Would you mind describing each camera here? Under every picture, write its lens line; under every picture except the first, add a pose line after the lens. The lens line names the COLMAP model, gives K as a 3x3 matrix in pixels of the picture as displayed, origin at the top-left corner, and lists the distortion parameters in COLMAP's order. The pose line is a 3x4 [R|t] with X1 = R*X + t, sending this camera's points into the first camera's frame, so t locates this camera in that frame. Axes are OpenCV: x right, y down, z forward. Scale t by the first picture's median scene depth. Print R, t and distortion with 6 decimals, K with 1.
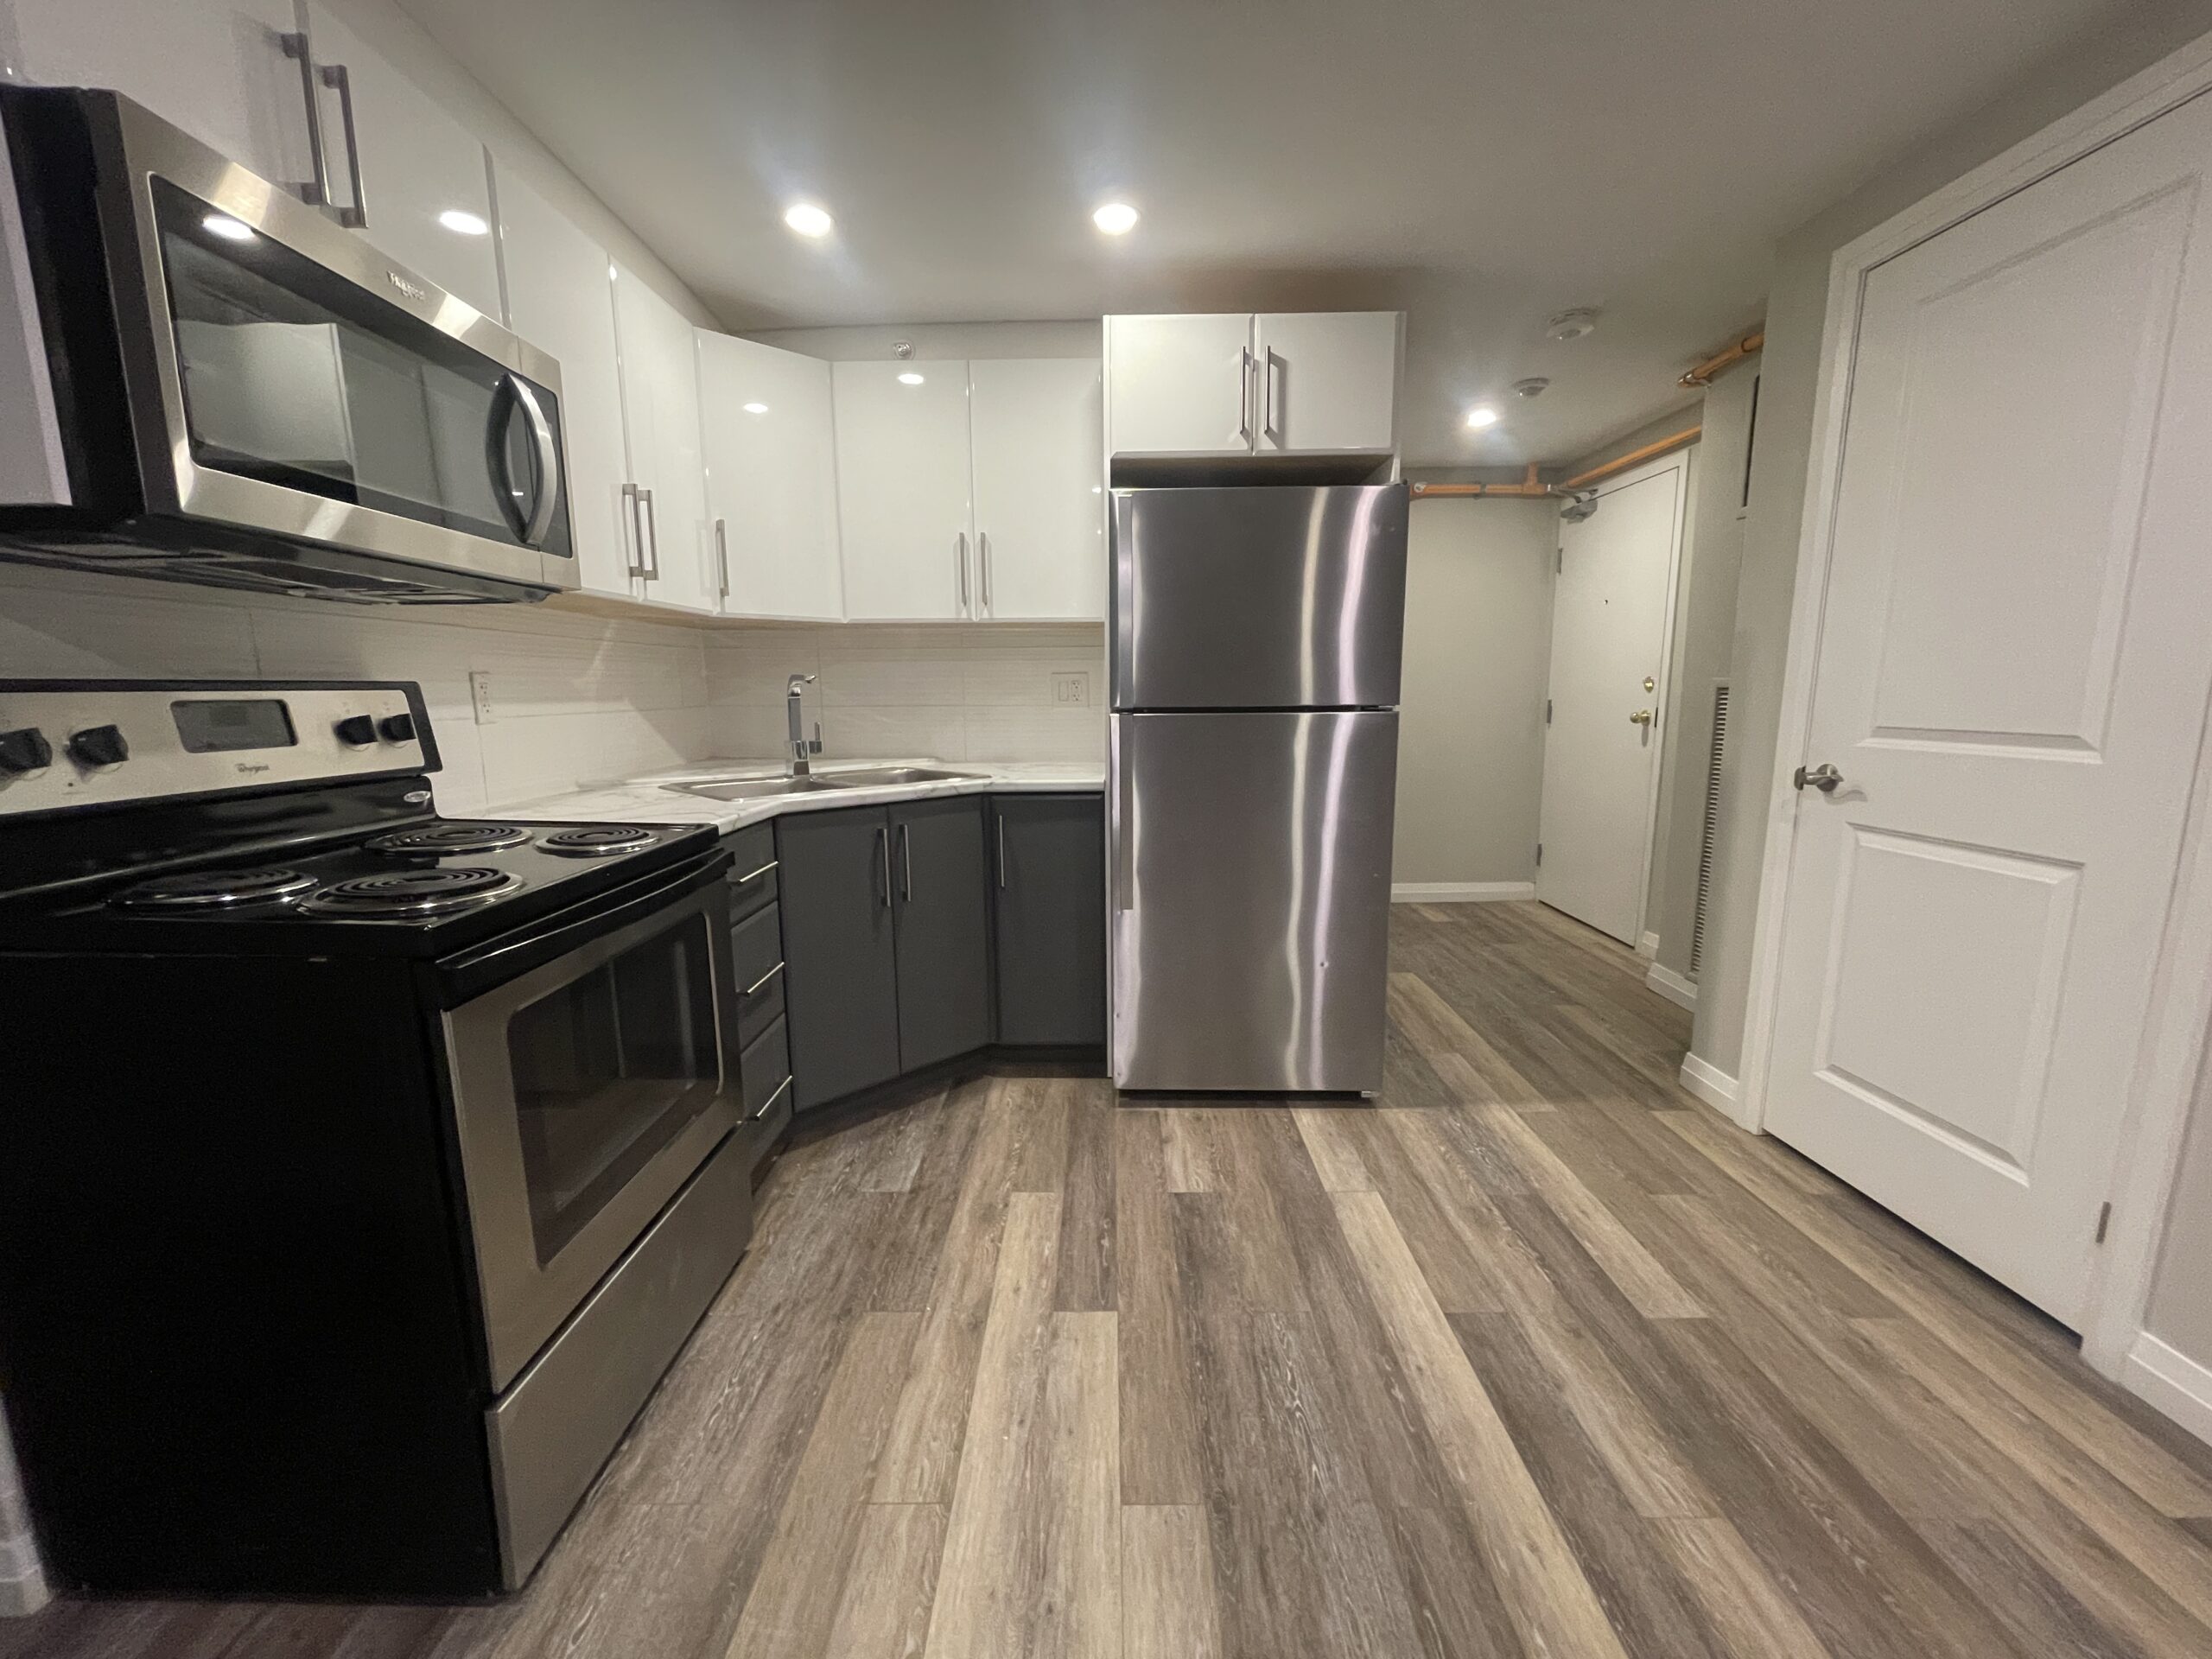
lens RADIAL K [[894.4, 0, 1106.0], [0, 894.4, 829.5], [0, 0, 1]] dist [0.001992, 0.000155]
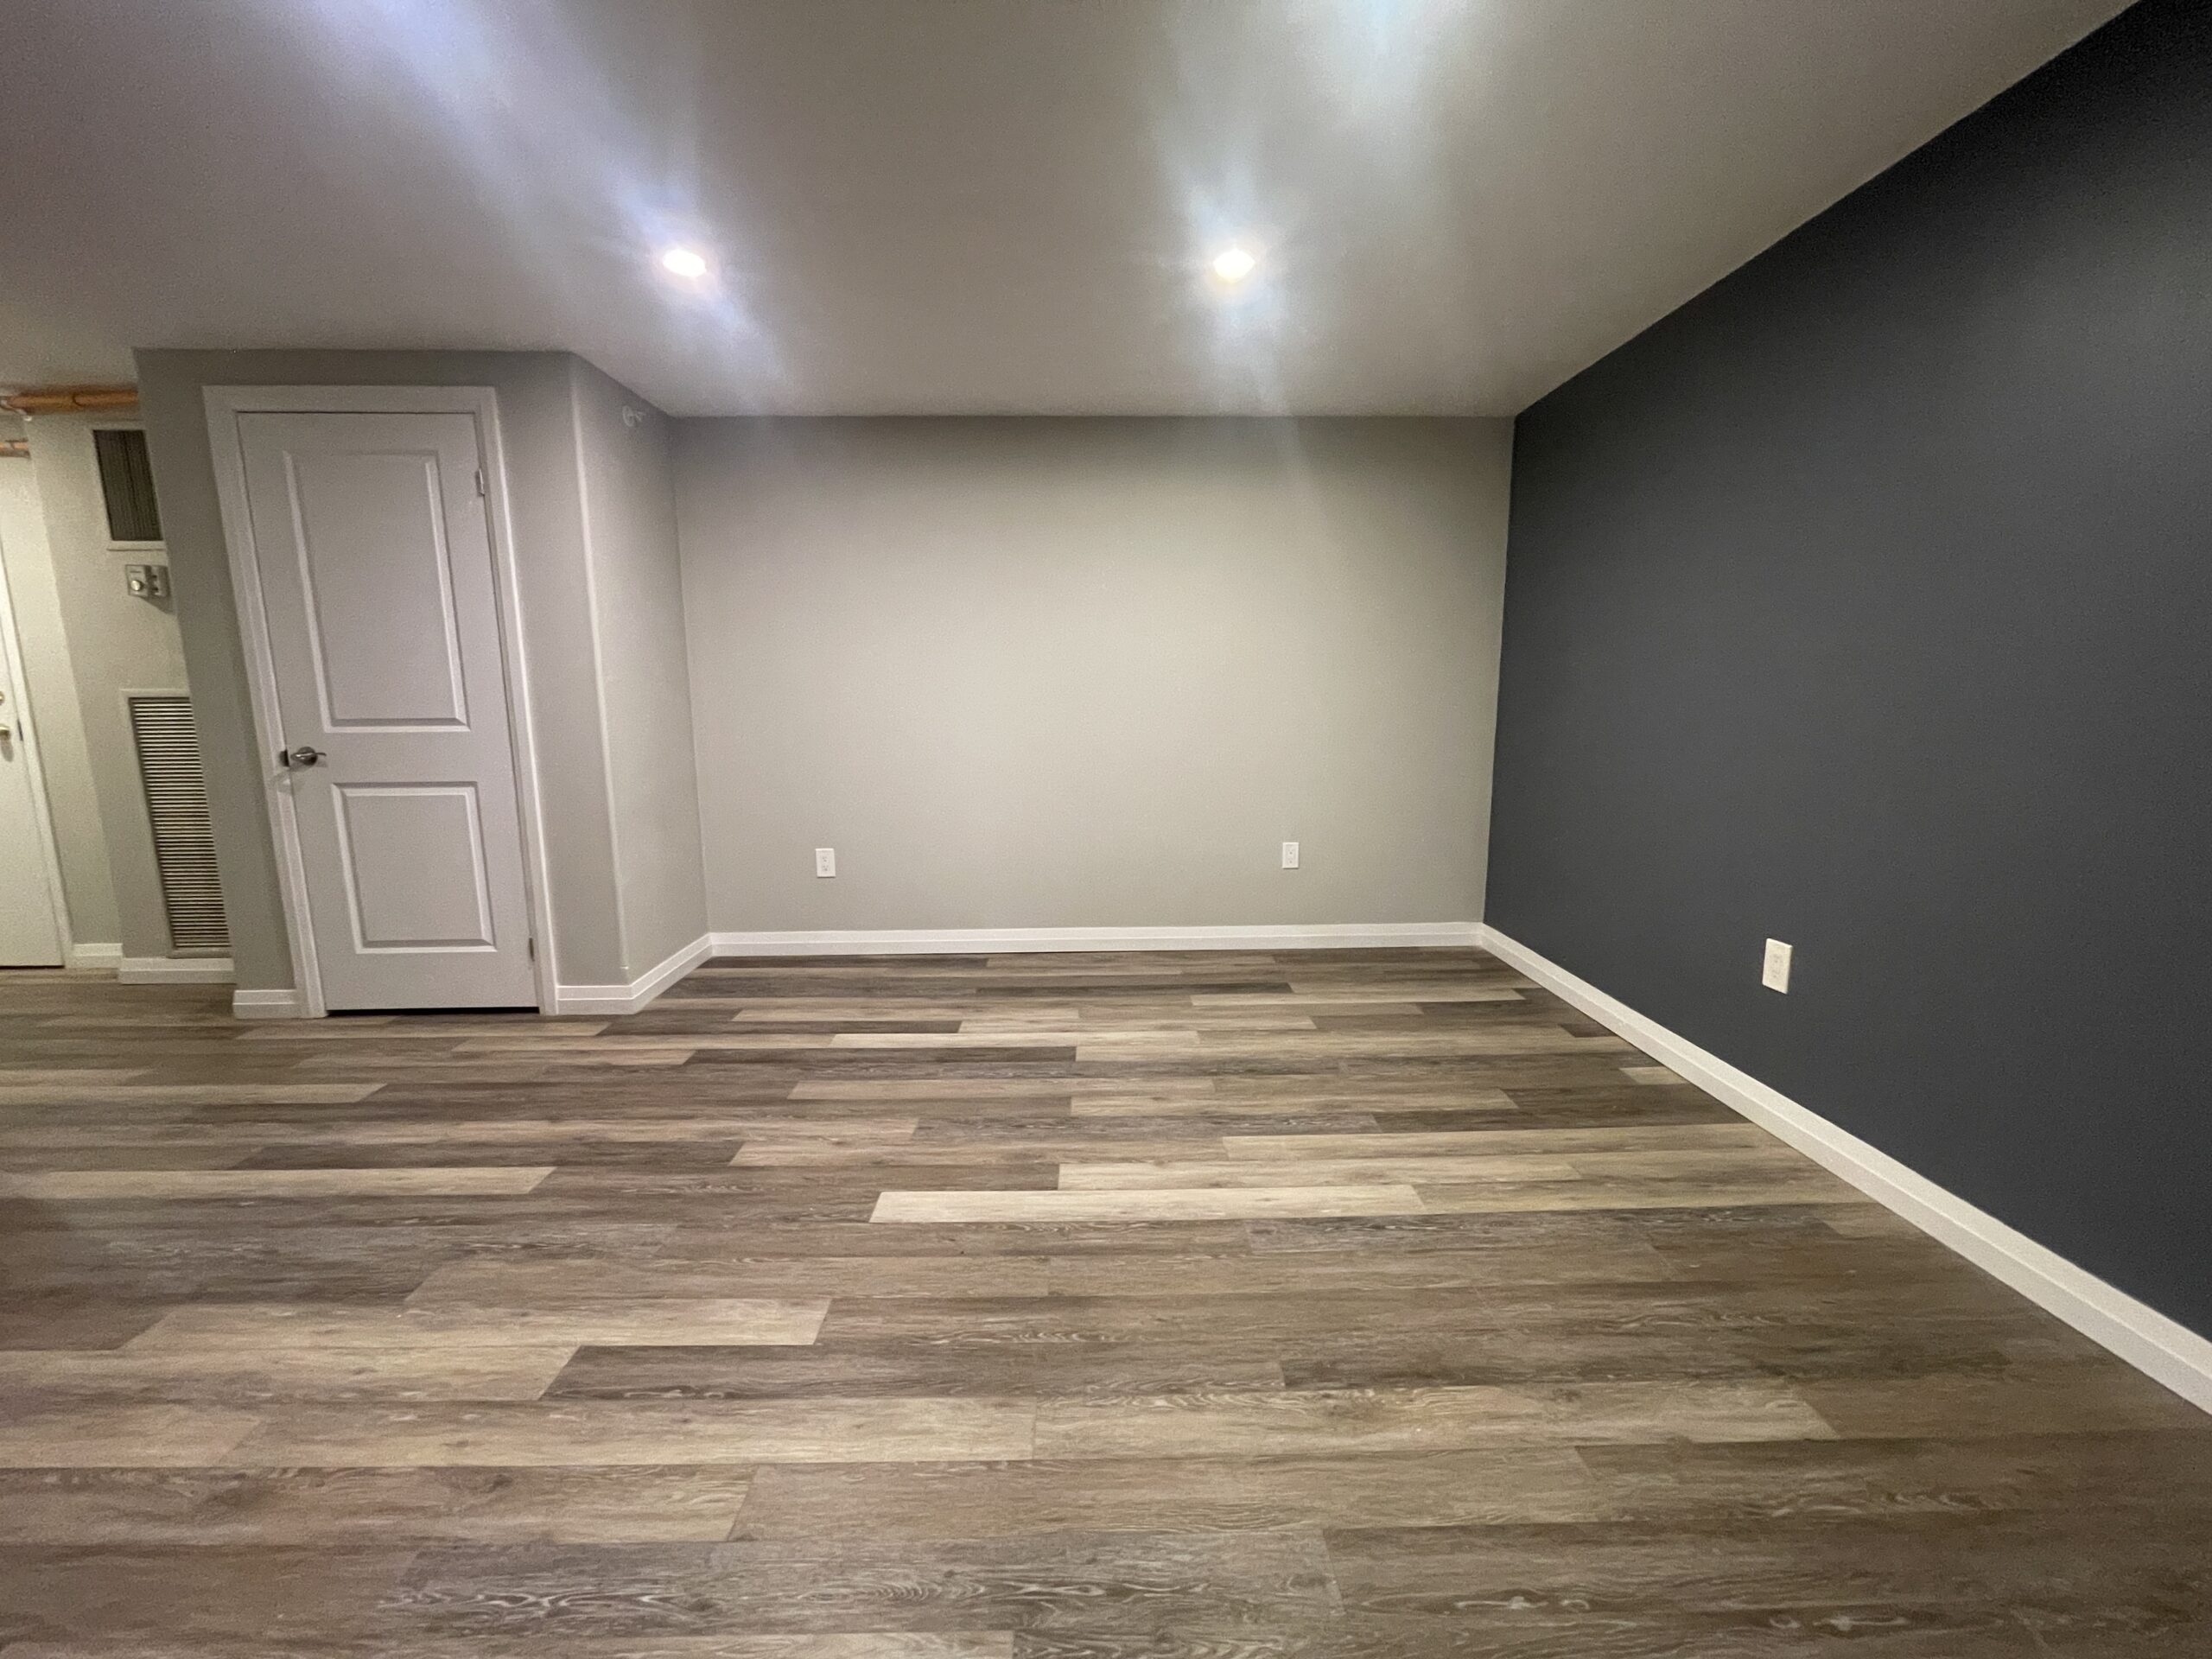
lens RADIAL K [[870.8, 0, 1109.3], [0, 870.8, 837.7], [0, 0, 1]] dist [-0.002363, 0.000417]
pose [[-0.020635, -0.154004, 0.987855, -0.370938], [0.163072, 0.974315, 0.155299, 0.036425], [-0.986398, 0.164296, 0.005008, -0.161582]]
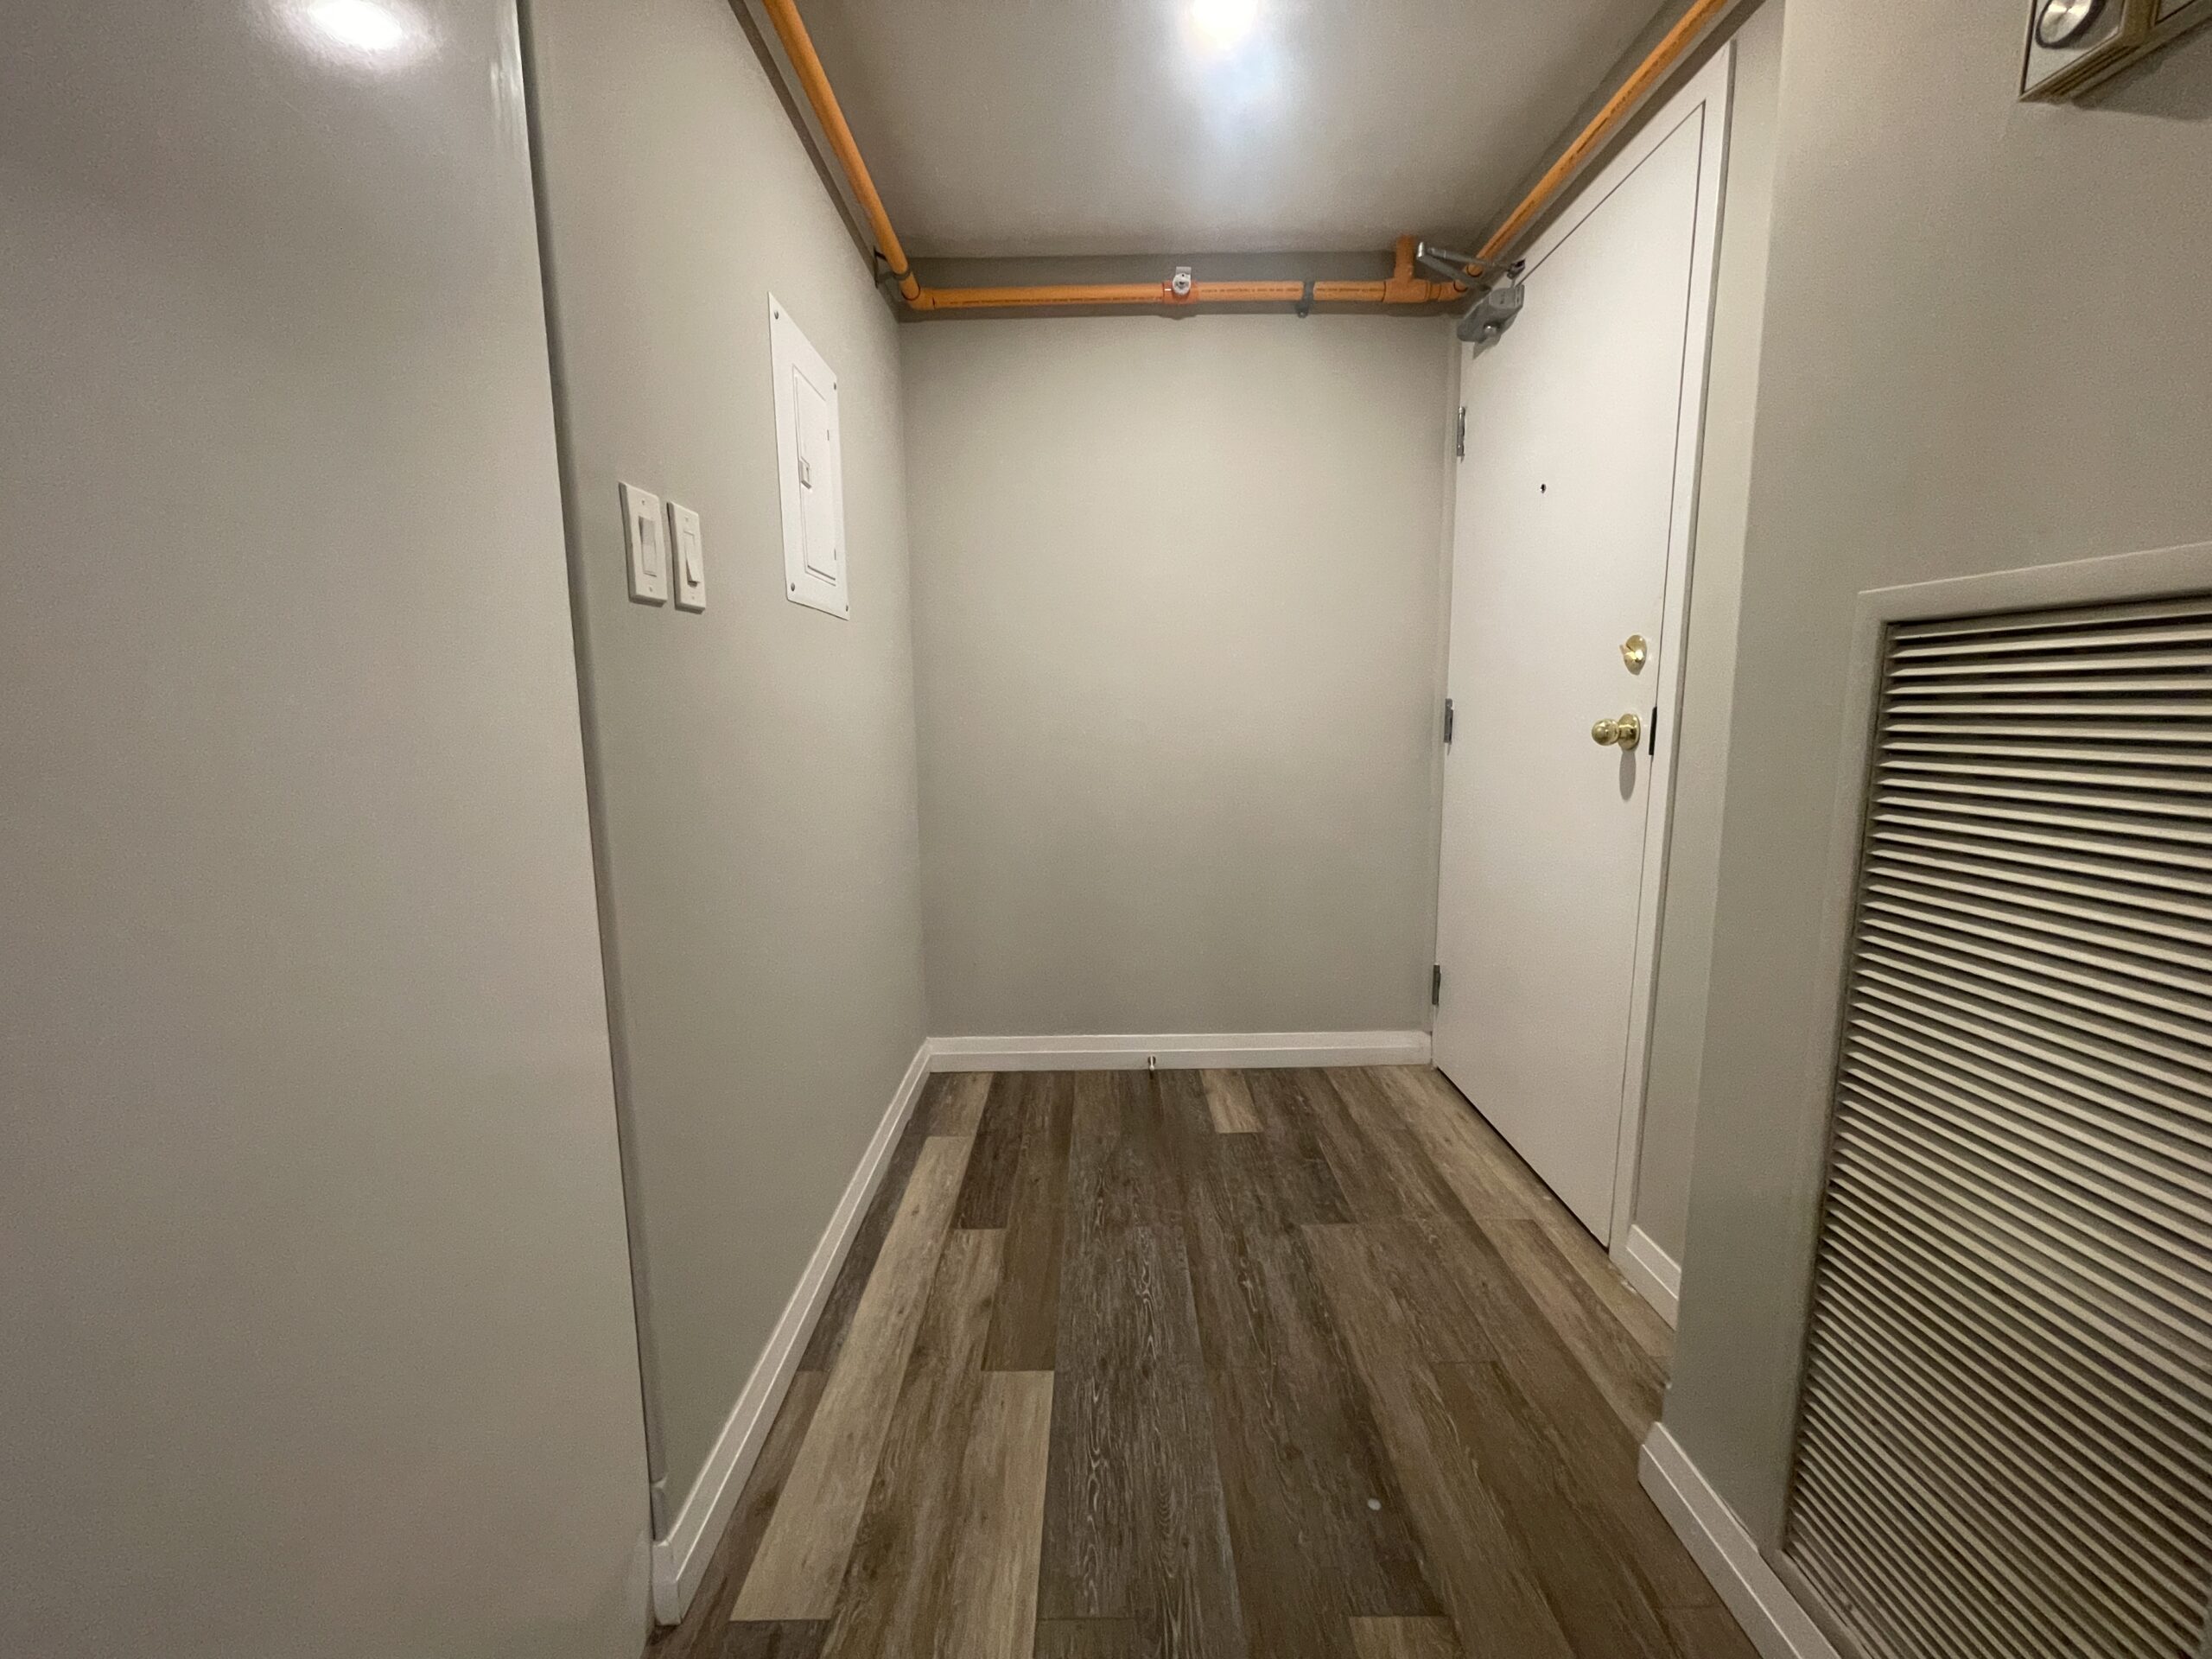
lens RADIAL K [[887.3, 0, 1099.2], [0, 887.3, 818.8], [0, 0, 1]] dist [-0.003435, -0.000340]
pose [[0.999924, -0.004198, 0.011609, 0.356855], [0.004300, 0.999953, -0.008739, -0.083160], [-0.011572, 0.008788, 0.999894, 0.599972]]
